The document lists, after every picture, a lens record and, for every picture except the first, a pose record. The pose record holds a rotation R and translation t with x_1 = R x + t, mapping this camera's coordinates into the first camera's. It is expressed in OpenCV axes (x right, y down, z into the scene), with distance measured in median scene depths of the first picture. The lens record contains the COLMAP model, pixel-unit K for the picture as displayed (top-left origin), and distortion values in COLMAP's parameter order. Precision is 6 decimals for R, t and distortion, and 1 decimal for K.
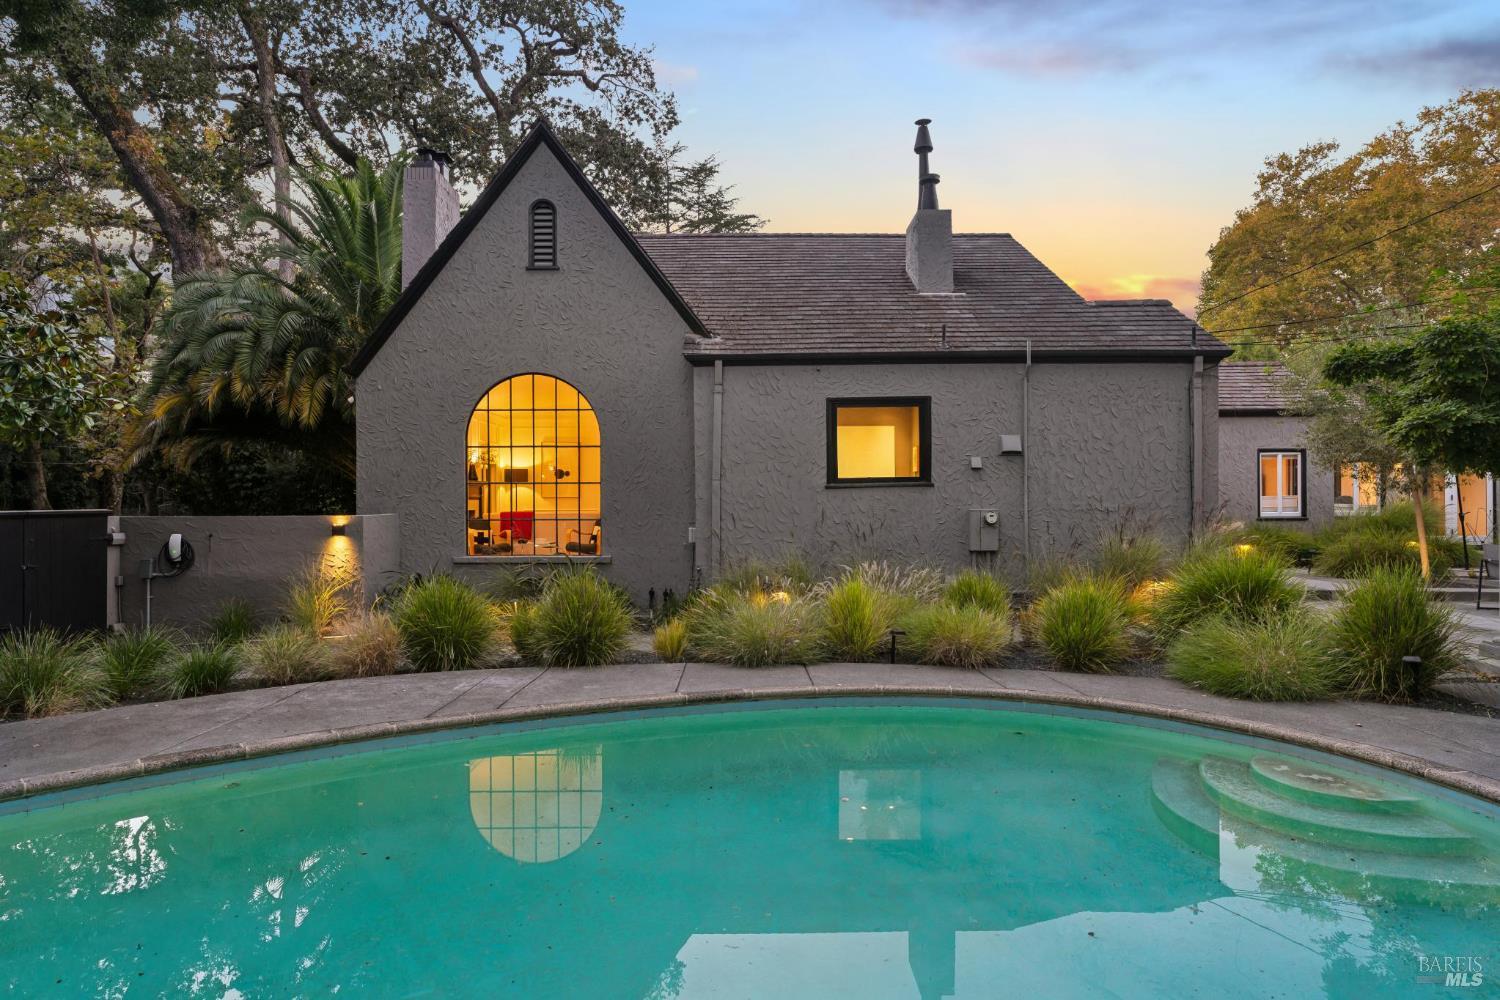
lens RADIAL K [[892.1, 0, 728.5], [0, 892.1, 426.6], [0, 0, 1]] dist [-0.000852, -0.000737]
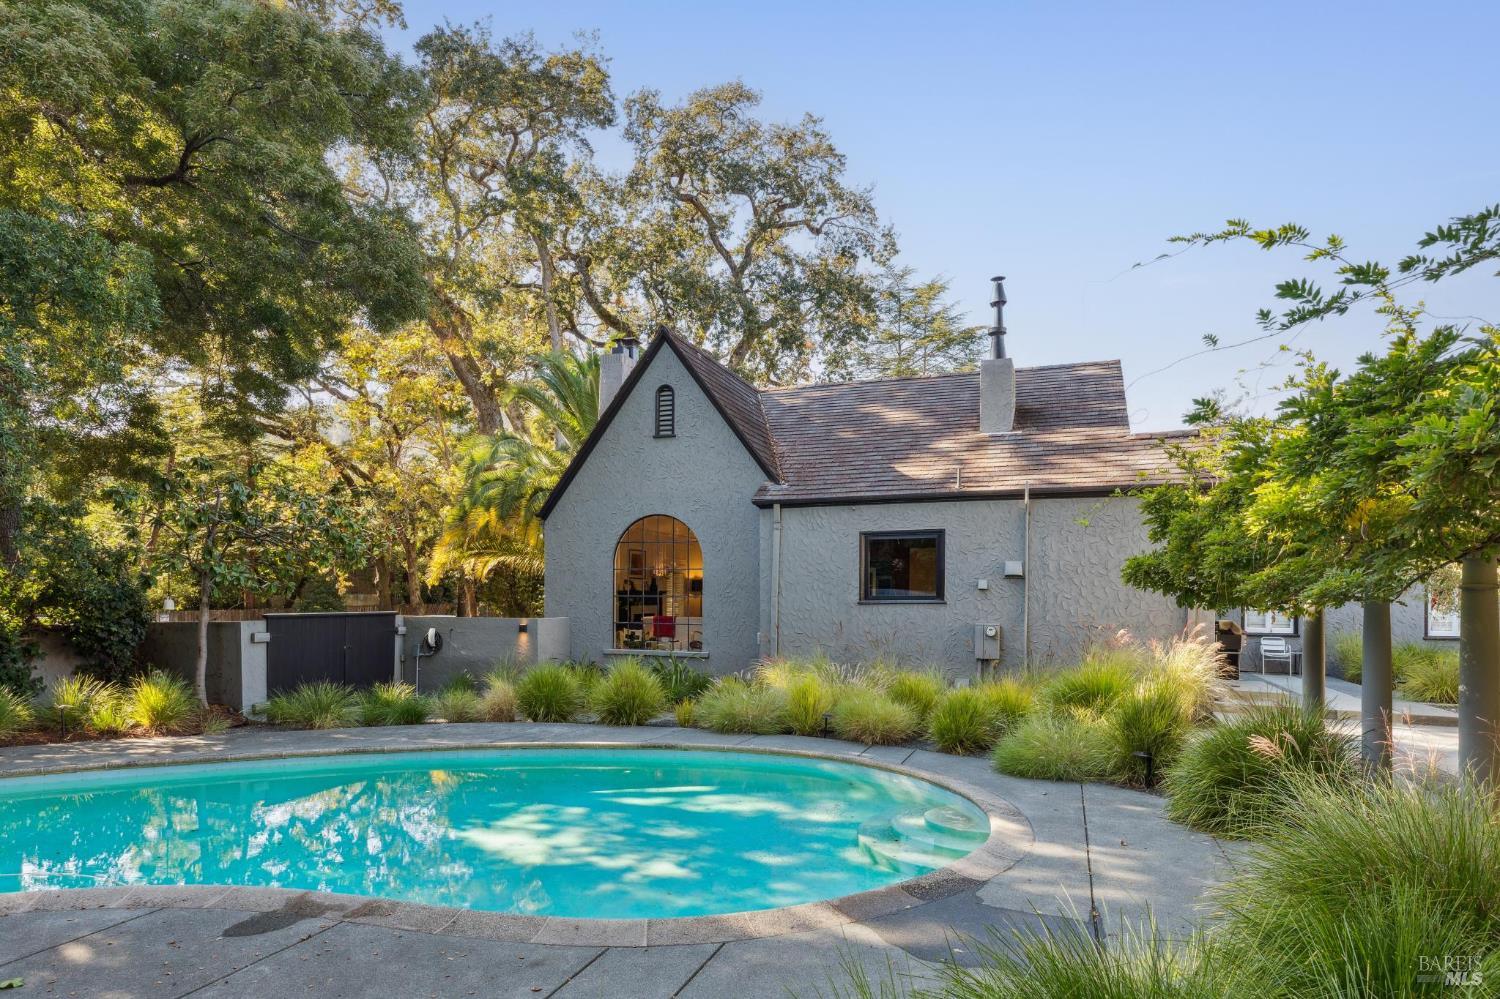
lens RADIAL K [[889.2, 0, 716.0], [0, 889.2, 500.3], [0, 0, 1]] dist [0.009062, 0.001345]
pose [[0.931188, -0.027576, -0.363494, 0.354747], [0.018804, 0.999441, -0.027647, -0.042737], [0.364053, 0.018910, 0.931186, -0.224282]]
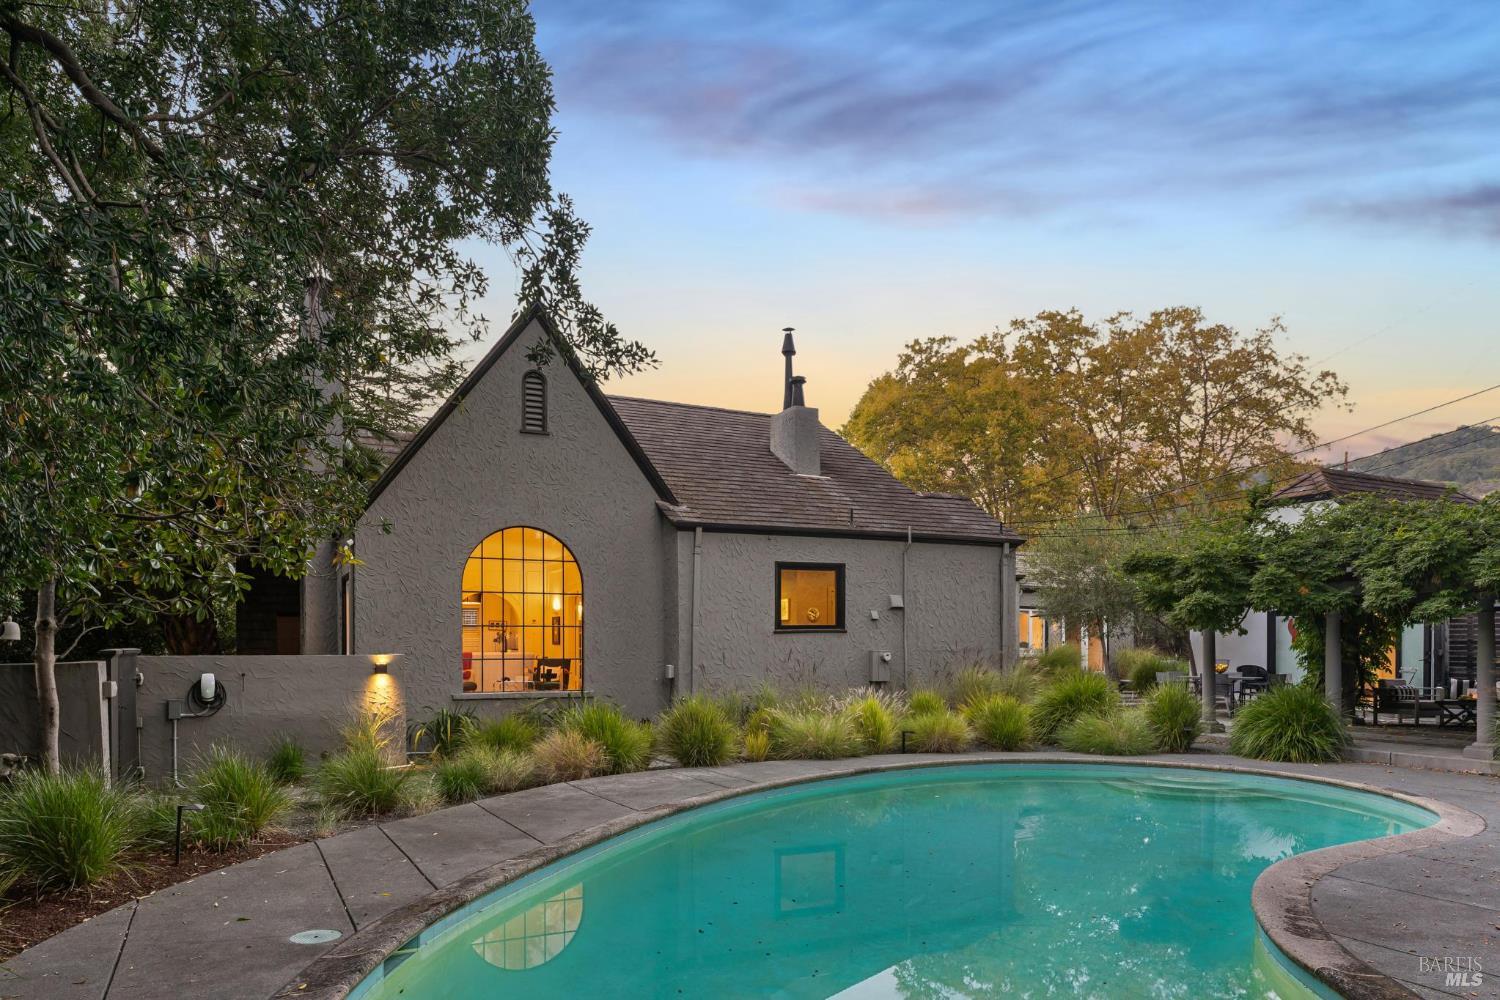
lens RADIAL K [[1052.7, 0, 750.0], [0, 1052.7, 500.0], [0, 0, 1]] dist [-0.002937, 0.000447]
pose [[0.887345, 0.066970, 0.456216, -0.571940], [-0.041800, 0.997006, -0.065052, -0.019041], [-0.459207, 0.038654, 0.887488, -0.293199]]
